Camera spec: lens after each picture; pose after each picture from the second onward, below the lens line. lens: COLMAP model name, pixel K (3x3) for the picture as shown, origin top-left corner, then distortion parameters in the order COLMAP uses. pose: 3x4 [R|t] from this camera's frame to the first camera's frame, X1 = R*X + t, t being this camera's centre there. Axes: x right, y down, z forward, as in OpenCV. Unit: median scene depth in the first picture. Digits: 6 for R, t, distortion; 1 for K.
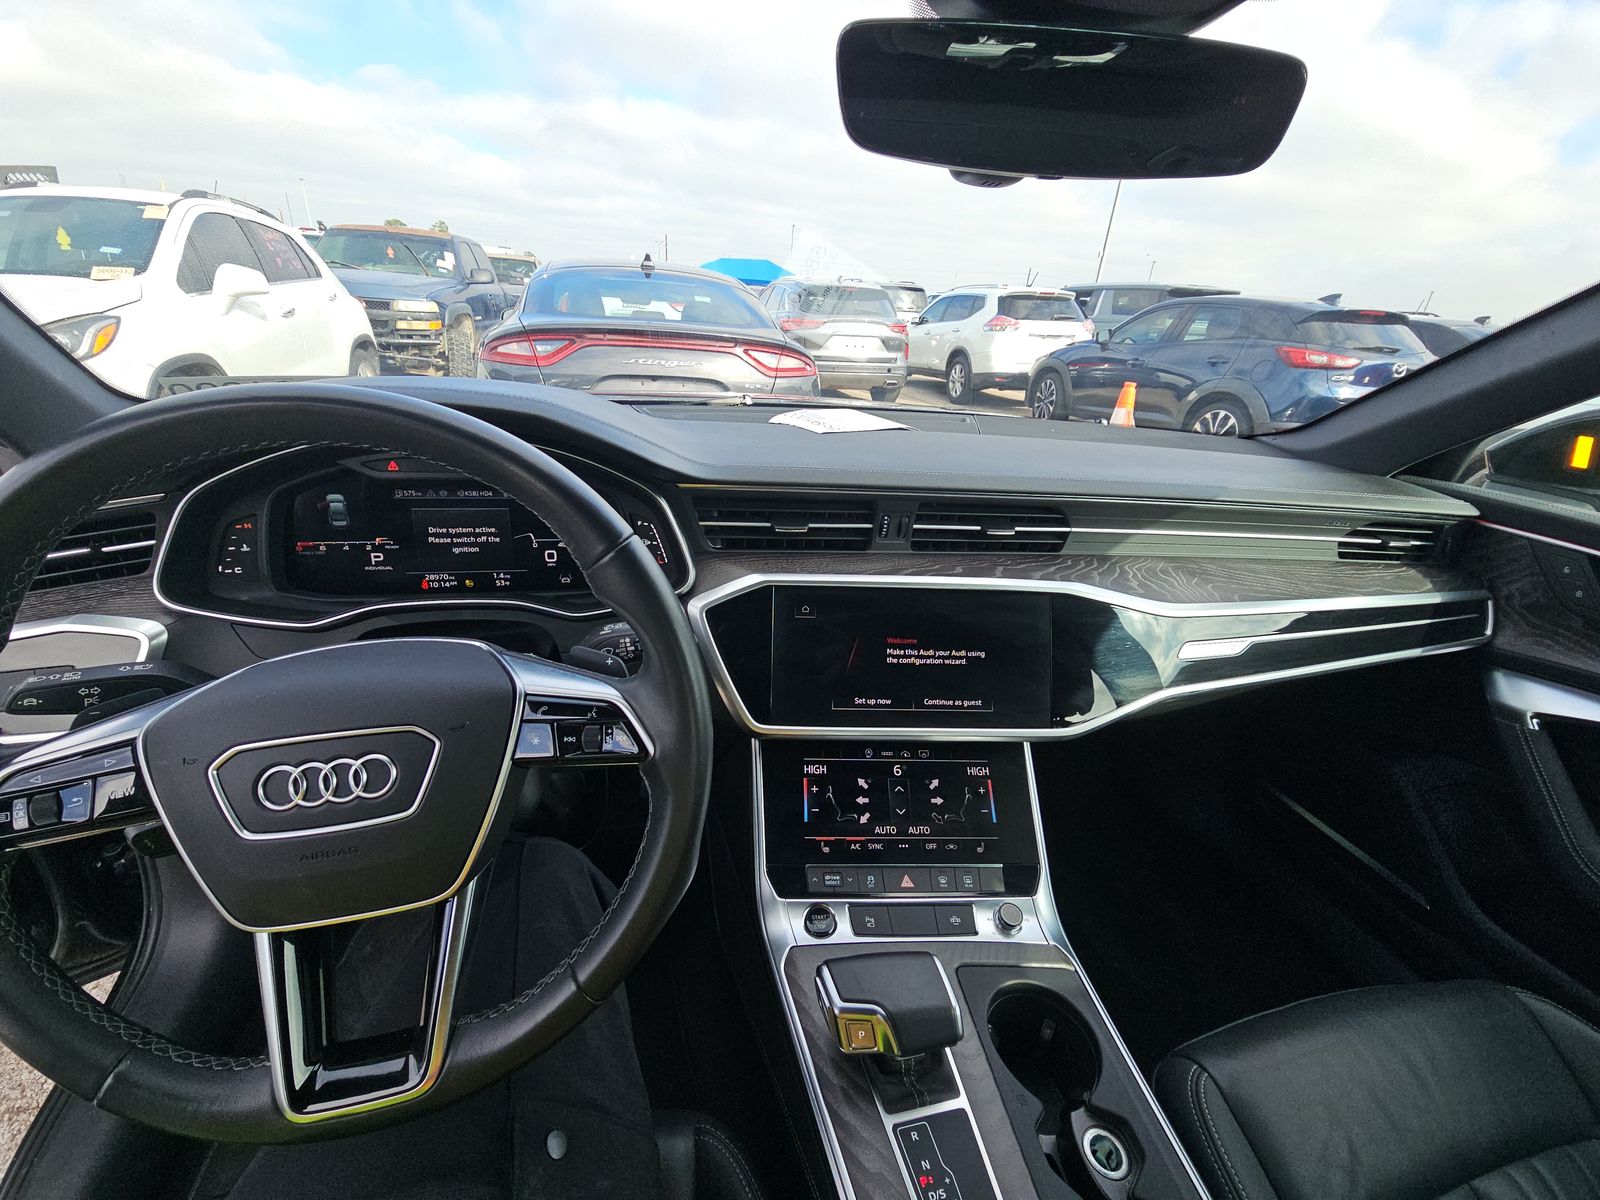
lens RADIAL K [[631.0, 0, 801.2], [0, 631.0, 607.0], [0, 0, 1]] dist [0.002169, -0.000057]
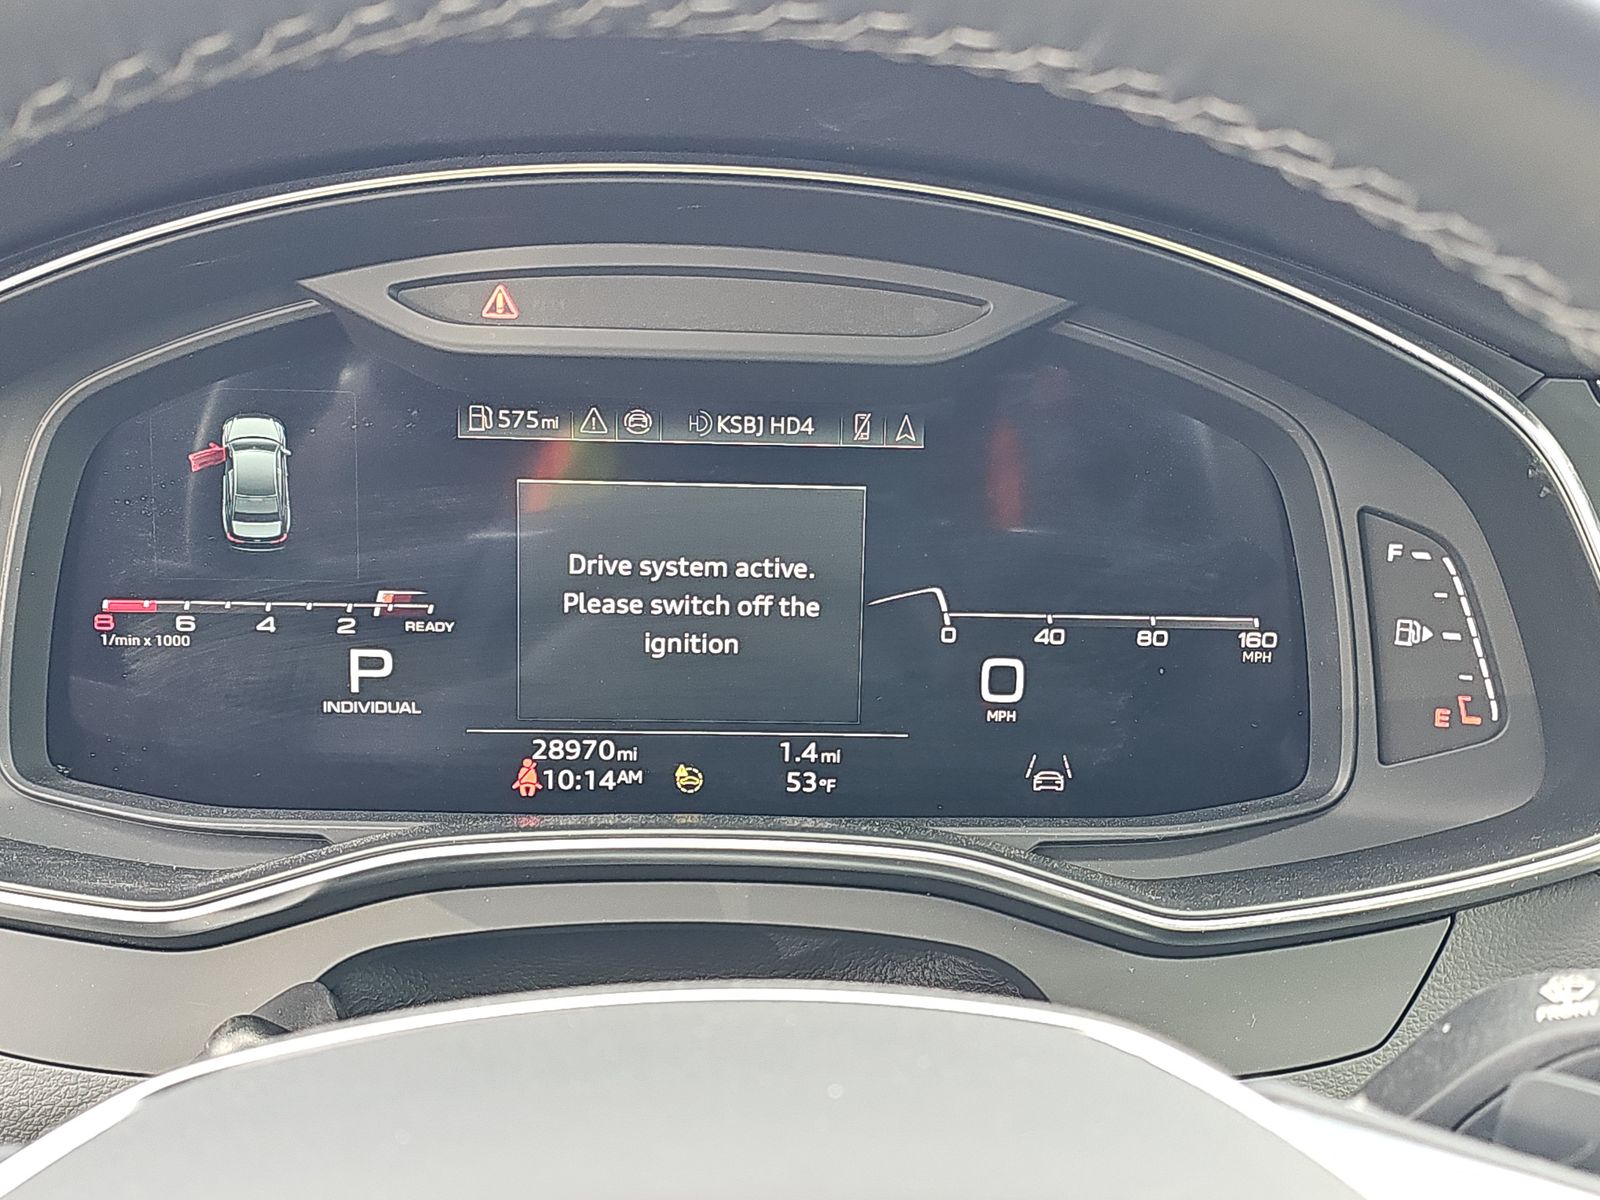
lens RADIAL K [[1045.4, 0, 794.9], [0, 1045.4, 608.3], [0, 0, 1]] dist [0.033811, -0.030003]
pose [[0.983529, 0.011795, -0.180364, -0.413428], [-0.045898, 0.981458, -0.186102, -0.028803], [0.174824, 0.191315, 0.965834, 0.595990]]
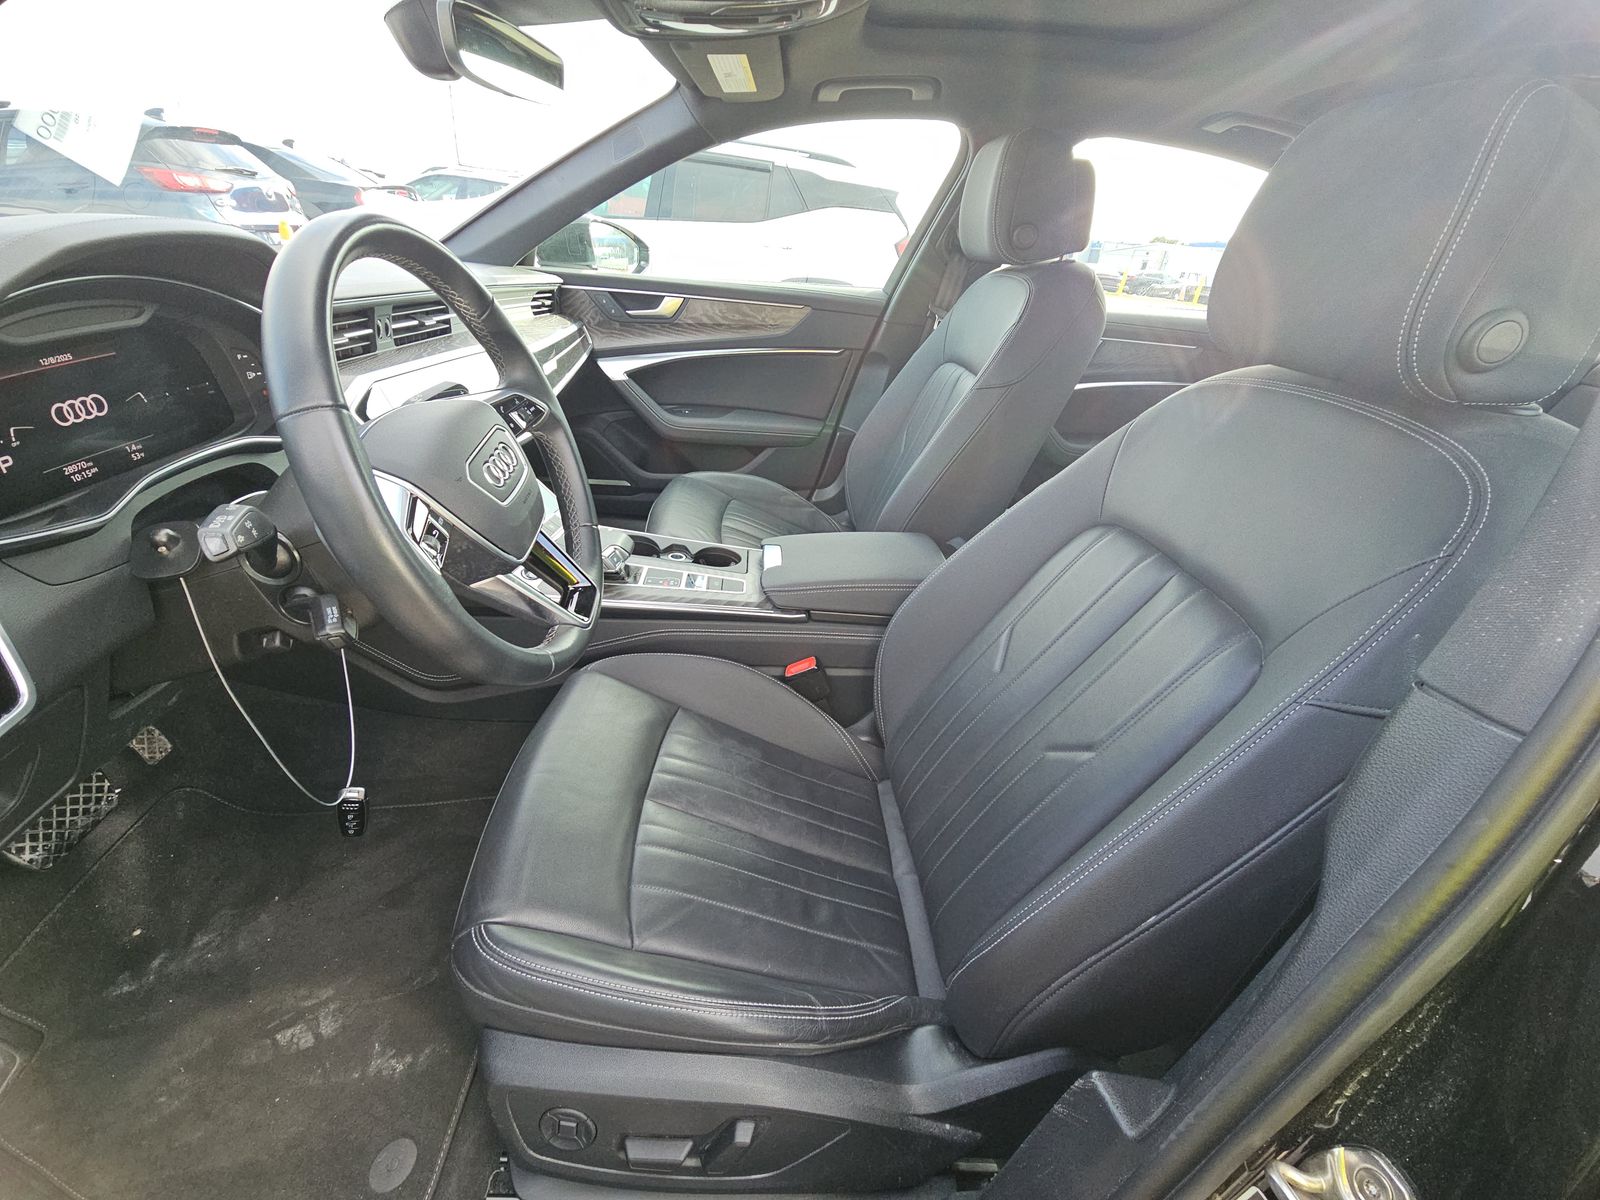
lens RADIAL K [[648.8, 0, 797.4], [0, 648.8, 584.1], [0, 0, 1]] dist [-0.000764, -0.004504]
pose [[0.180279, -0.499143, 0.847559, -1.208808], [0.334954, 0.841330, 0.424228, 0.042408], [-0.924827, 0.207414, 0.318864, -0.139117]]
